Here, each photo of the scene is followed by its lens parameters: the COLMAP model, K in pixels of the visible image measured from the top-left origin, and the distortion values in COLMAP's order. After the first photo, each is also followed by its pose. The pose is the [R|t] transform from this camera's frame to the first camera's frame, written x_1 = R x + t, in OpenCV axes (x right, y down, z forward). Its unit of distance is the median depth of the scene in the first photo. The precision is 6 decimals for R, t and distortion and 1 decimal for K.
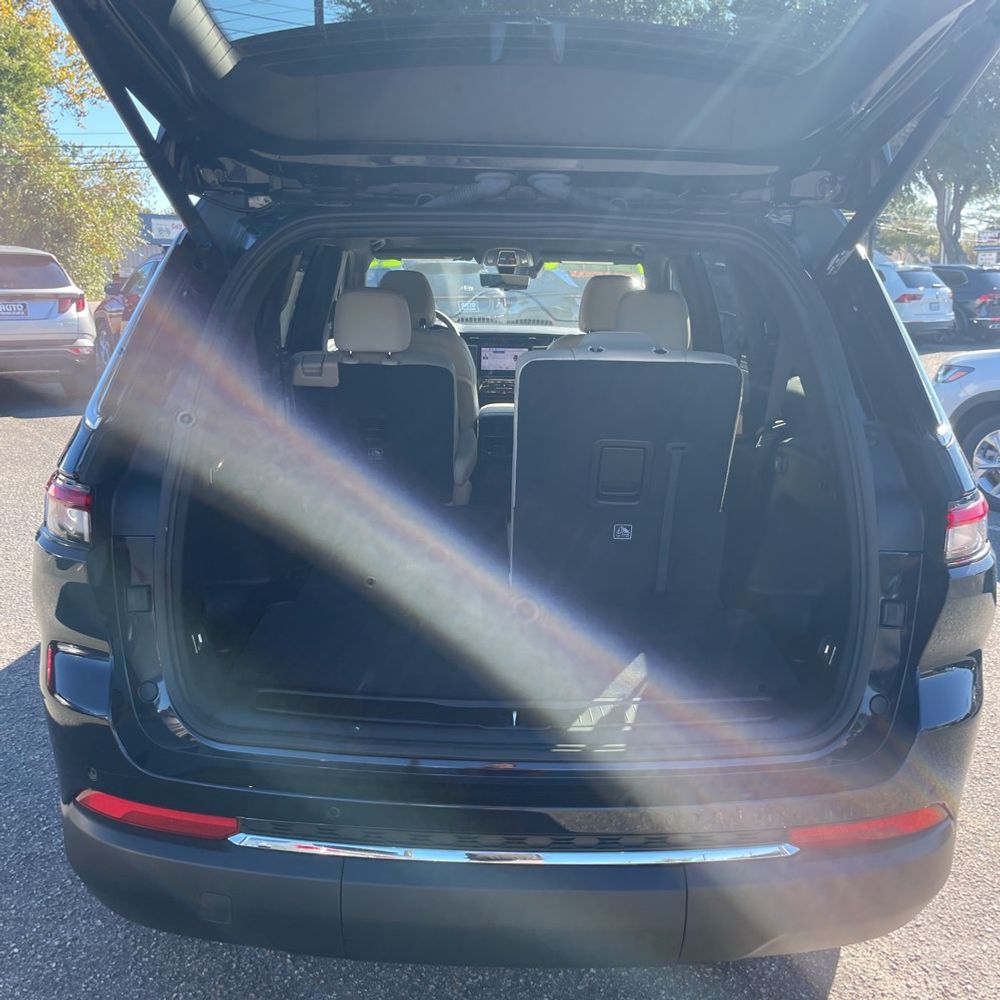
lens RADIAL K [[1011.3, 0, 513.5], [0, 1011.3, 505.8], [0, 0, 1]] dist [0.074730, -0.082978]
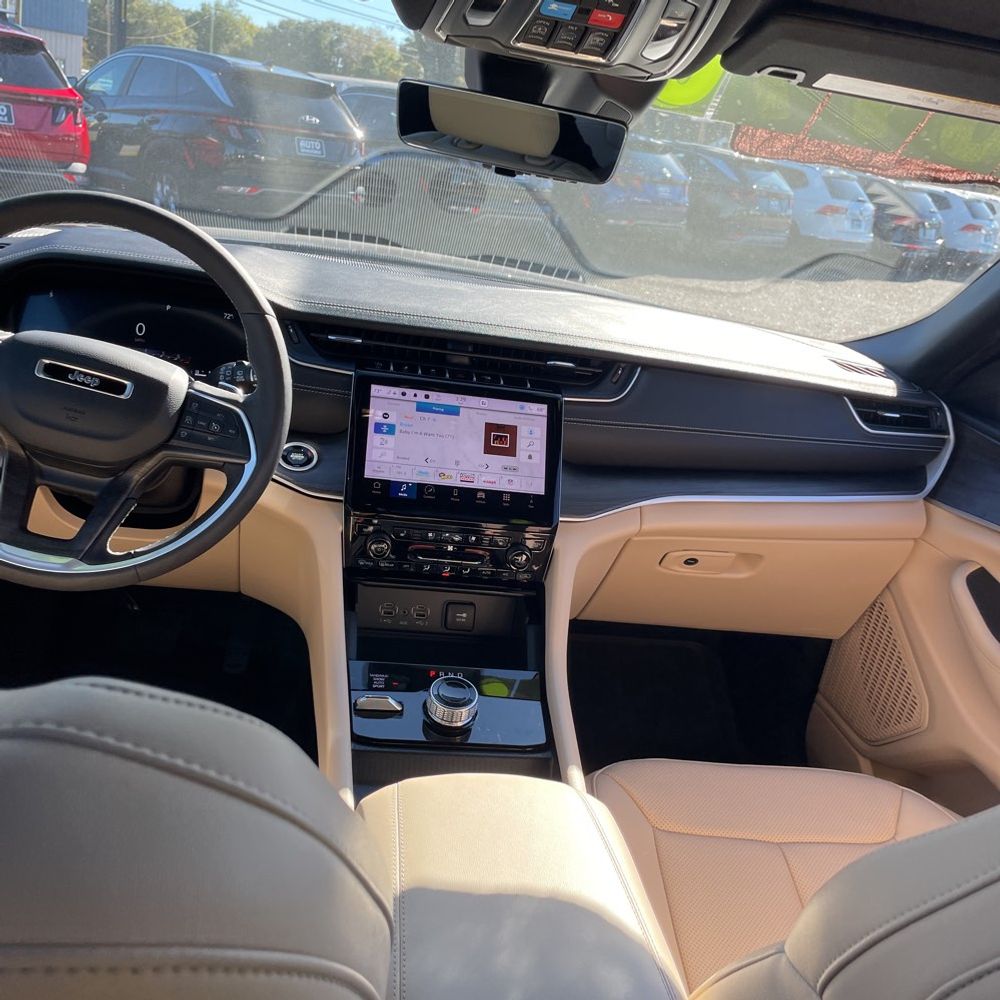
lens RADIAL K [[1011.6, 0, 513.5], [0, 1011.6, 497.6], [0, 0, 1]] dist [0.094682, -0.133042]
pose [[0.979623, 0.085612, 0.181682, -0.020213], [-0.108243, 0.987033, 0.118533, -0.080407], [-0.169179, -0.135783, 0.976187, 0.365688]]
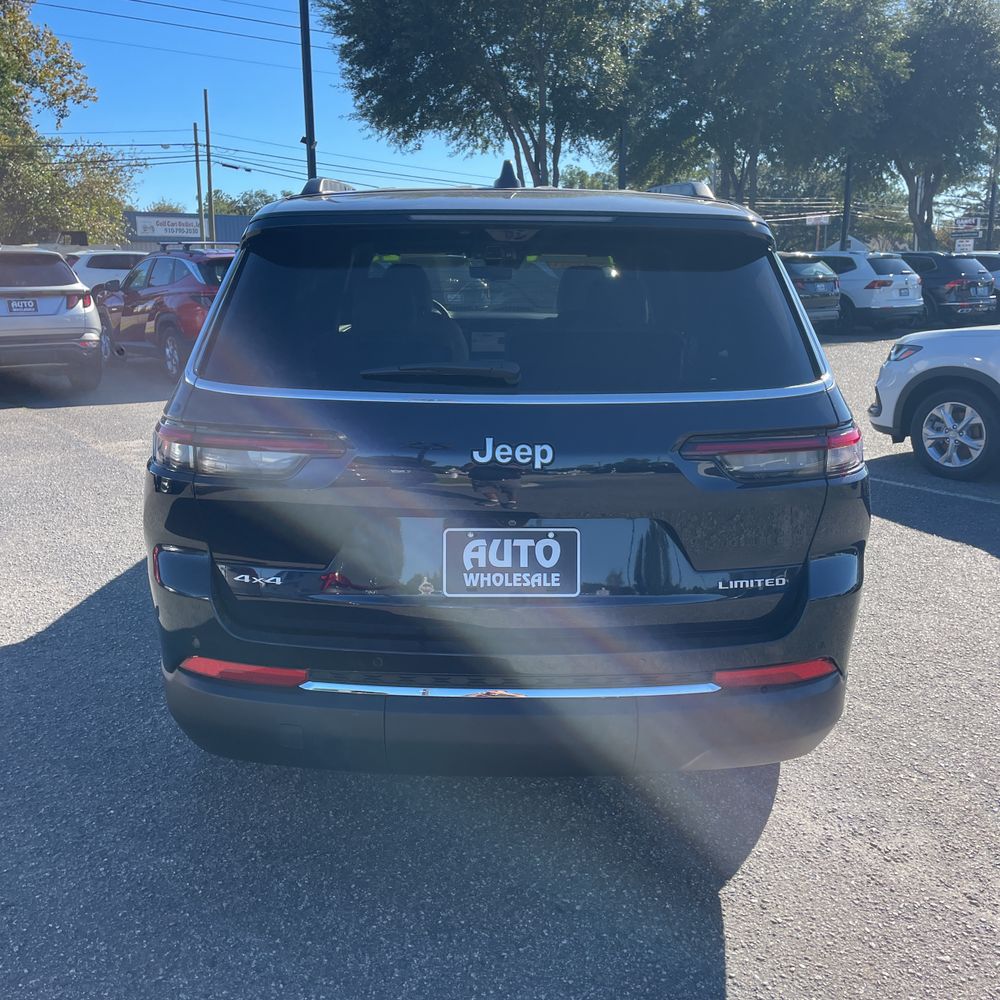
lens RADIAL K [[1011.6, 0, 513.5], [0, 1011.6, 497.6], [0, 0, 1]] dist [0.094682, -0.133042]
pose [[0.999769, -0.016643, 0.013622, -0.001626], [0.016656, 0.999861, -0.000797, 0.014599], [-0.013607, 0.001024, 0.999907, -0.062438]]
